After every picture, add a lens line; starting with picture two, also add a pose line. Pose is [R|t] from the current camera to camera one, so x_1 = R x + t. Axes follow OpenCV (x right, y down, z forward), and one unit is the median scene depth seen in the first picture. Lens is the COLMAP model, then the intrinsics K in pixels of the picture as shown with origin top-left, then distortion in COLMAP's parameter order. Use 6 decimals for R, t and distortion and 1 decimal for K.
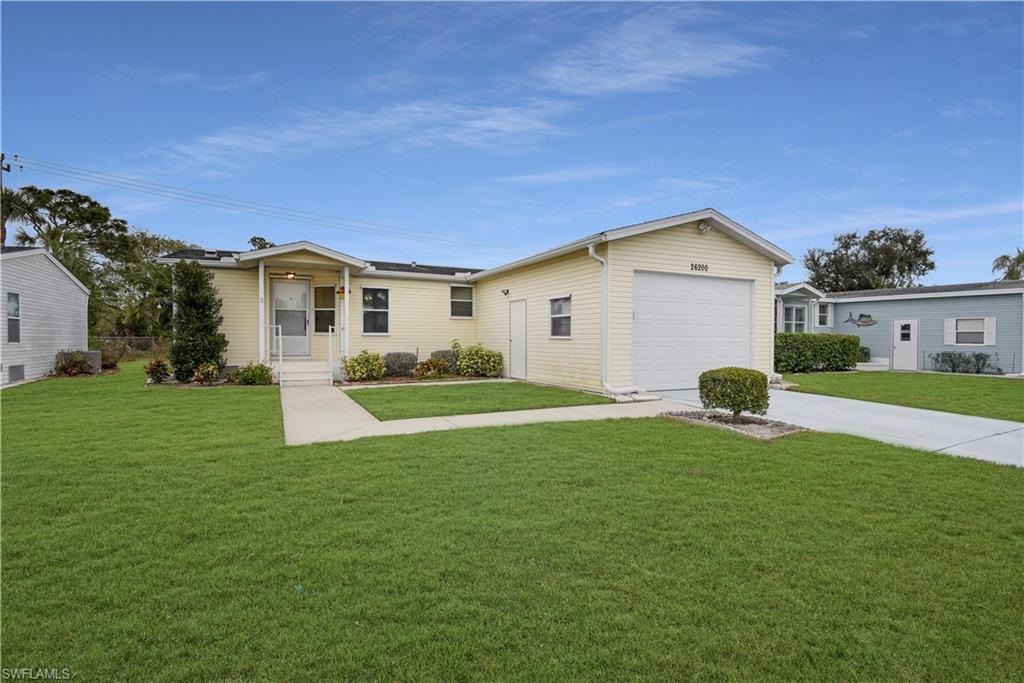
lens RADIAL K [[469.4, 0, 487.9], [0, 469.4, 343.6], [0, 0, 1]] dist [-0.008822, -0.000239]
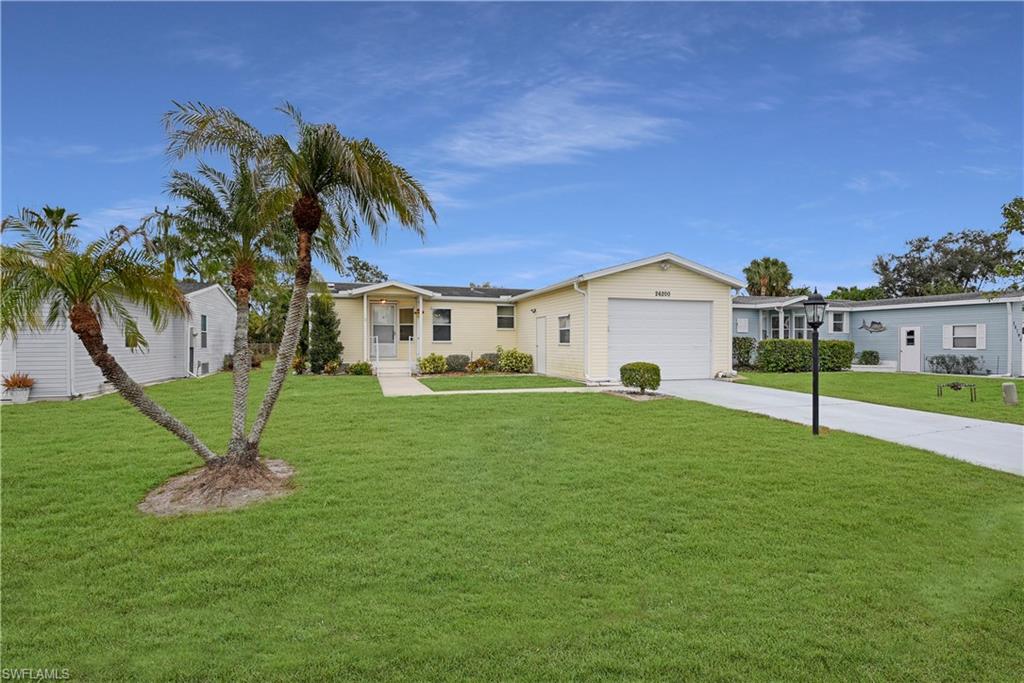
lens RADIAL K [[471.4, 0, 512.0], [0, 471.4, 341.5], [0, 0, 1]] dist [-0.002287, -0.000221]
pose [[0.992317, -0.003316, -0.123675, 0.143598], [0.001408, 0.999879, -0.015506, 0.001320], [0.123712, 0.015213, 0.992202, -0.371031]]
